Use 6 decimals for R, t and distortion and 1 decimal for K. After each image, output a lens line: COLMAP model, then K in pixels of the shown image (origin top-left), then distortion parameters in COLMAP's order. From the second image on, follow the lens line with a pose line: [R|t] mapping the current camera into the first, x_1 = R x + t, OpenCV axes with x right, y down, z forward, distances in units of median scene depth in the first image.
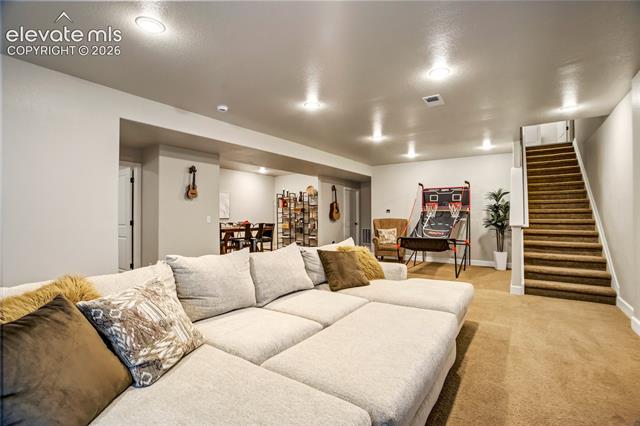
lens RADIAL K [[300.4, 0, 317.7], [0, 300.4, 214.2], [0, 0, 1]] dist [-0.022827, 0.000212]
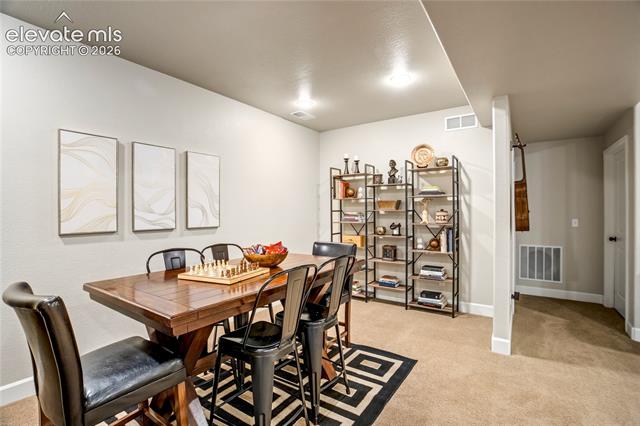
lens RADIAL K [[302.3, 0, 320.0], [0, 302.3, 213.0], [0, 0, 1]] dist [0.022895, 0.000176]
pose [[0.999953, 0.001751, 0.009513, -0.218607], [-0.001918, 0.999845, 0.017520, -0.012791], [-0.009481, -0.017538, 0.999801, 0.788409]]
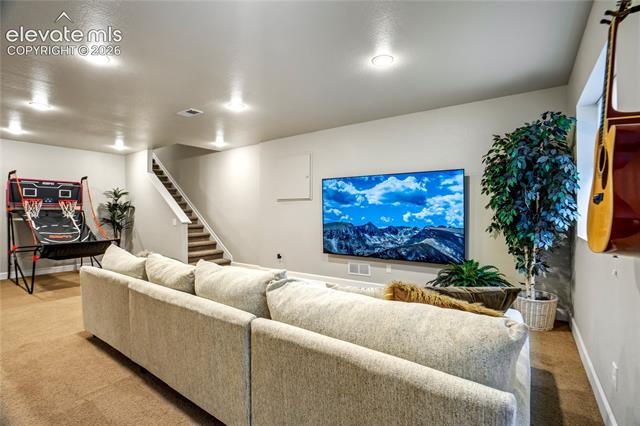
lens RADIAL K [[300.4, 0, 317.7], [0, 300.4, 214.2], [0, 0, 1]] dist [-0.022827, 0.000212]
pose [[0.003388, -0.009484, 0.999949, -0.374903], [-0.000998, 0.999954, 0.009488, -0.005151], [-0.999994, -0.001030, 0.003378, 0.262704]]
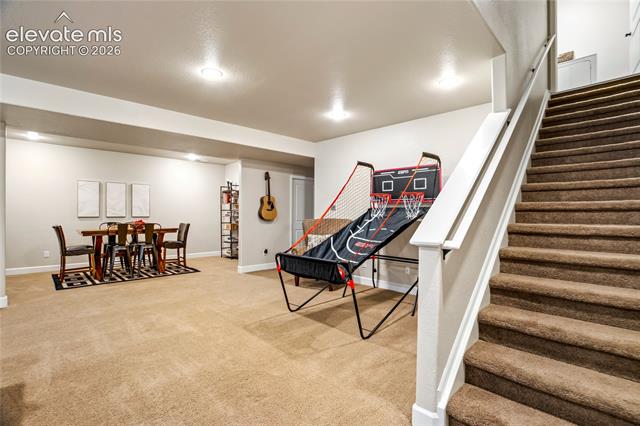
lens RADIAL K [[300.4, 0, 317.7], [0, 300.4, 214.2], [0, 0, 1]] dist [-0.022827, 0.000212]
pose [[0.982895, 0.003999, -0.184121, 0.368233], [-0.002923, 0.999977, 0.006116, 0.000372], [0.184141, -0.005473, 0.982885, 0.380098]]
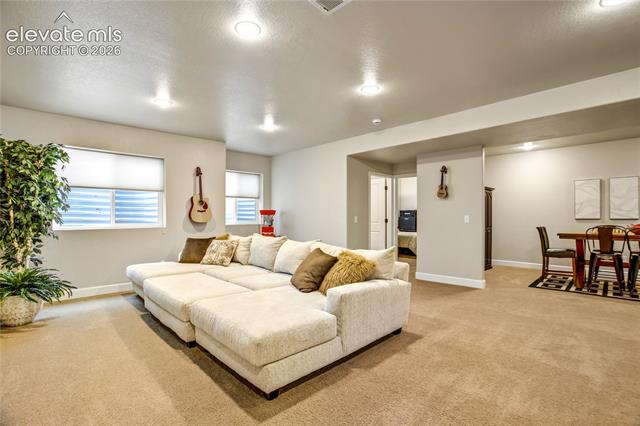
lens RADIAL K [[300.4, 0, 317.7], [0, 300.4, 214.2], [0, 0, 1]] dist [-0.022827, 0.000212]
pose [[-0.195819, -0.006124, -0.980621, 0.466118], [0.006592, 0.999950, -0.007561, 0.004141], [0.980618, -0.007945, -0.195768, 0.558605]]
